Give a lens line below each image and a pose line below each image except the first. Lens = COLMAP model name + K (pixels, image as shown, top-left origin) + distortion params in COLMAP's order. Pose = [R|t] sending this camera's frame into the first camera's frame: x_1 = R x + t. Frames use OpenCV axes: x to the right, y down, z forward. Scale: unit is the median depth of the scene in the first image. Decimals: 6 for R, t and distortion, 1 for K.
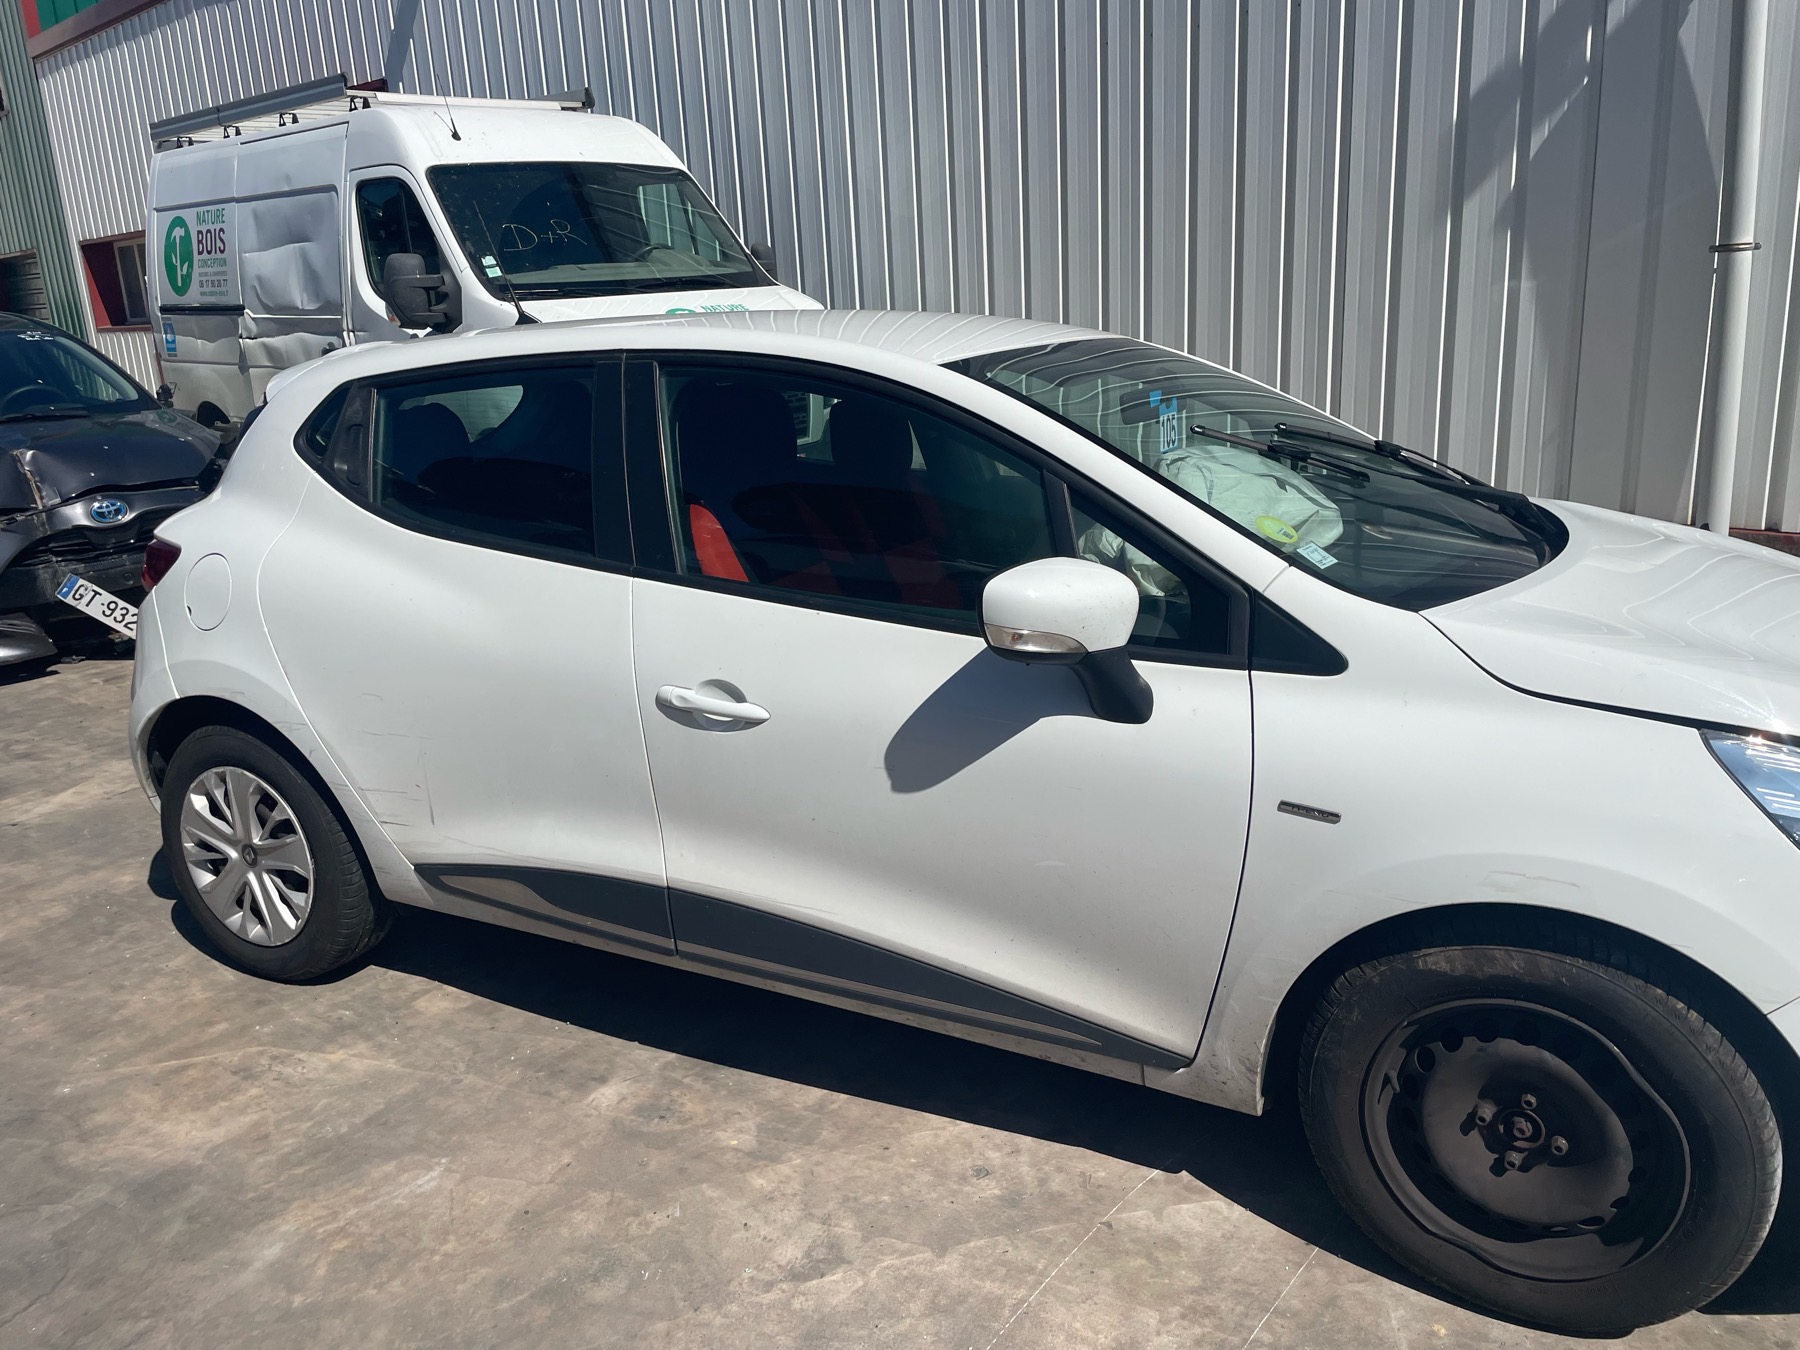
lens RADIAL K [[1360.7, 0, 903.2], [0, 1360.7, 634.6], [0, 0, 1]] dist [0.062250, -0.077292]
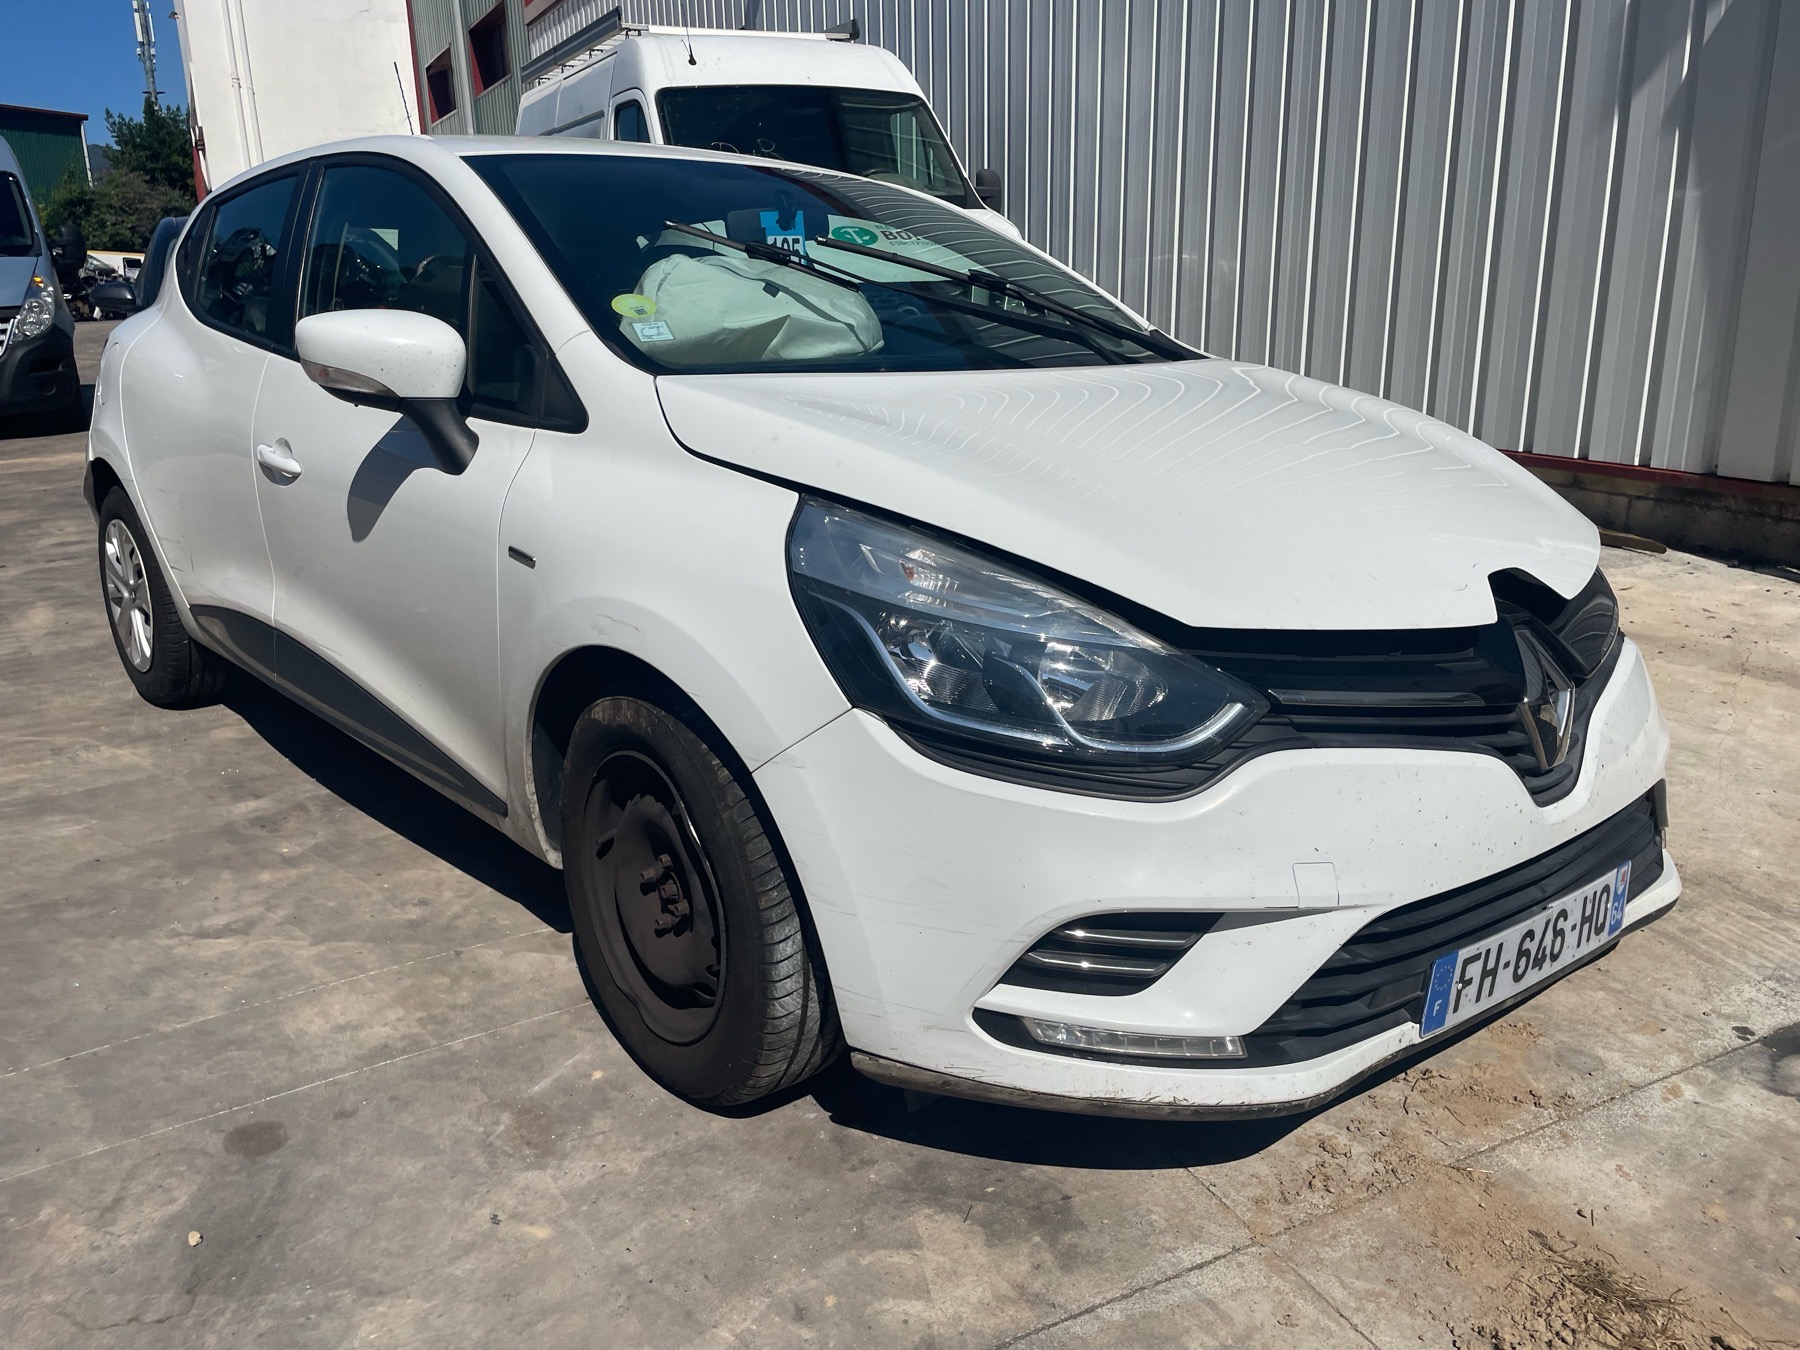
lens RADIAL K [[1368.7, 0, 897.4], [0, 1368.7, 653.4], [0, 0, 1]] dist [0.076913, -0.112617]
pose [[0.932410, 0.123949, -0.339482, 0.753243], [-0.115821, 0.992287, 0.044188, 0.099476], [0.342340, -0.001882, 0.939574, 0.089290]]
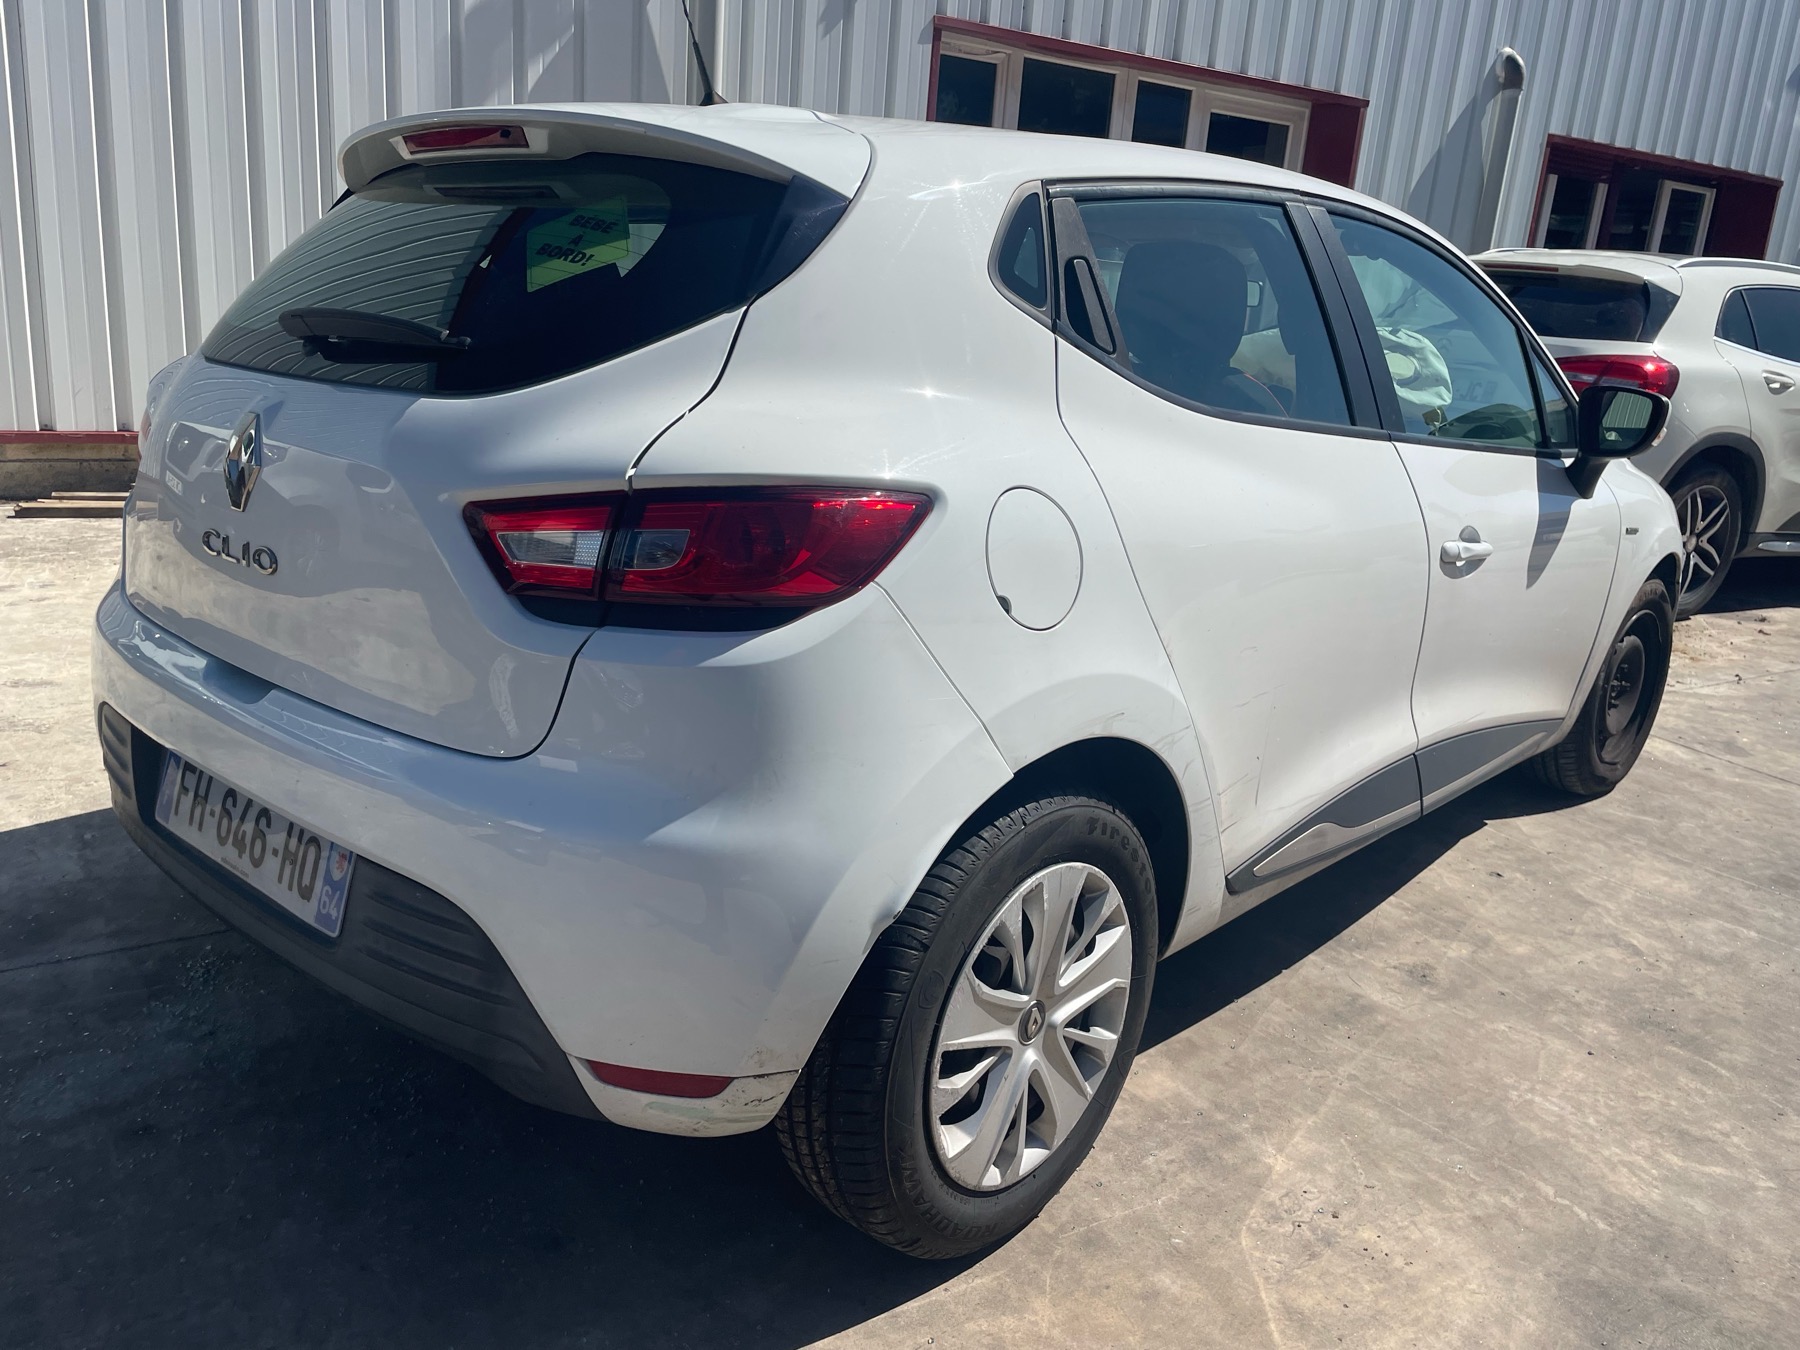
lens RADIAL K [[1368.7, 0, 897.4], [0, 1368.7, 653.4], [0, 0, 1]] dist [0.076913, -0.112617]
pose [[0.262491, -0.193942, 0.945243, -1.281717], [0.165536, 0.974122, 0.153899, -0.108617], [-0.950630, 0.116074, 0.287802, 1.122469]]
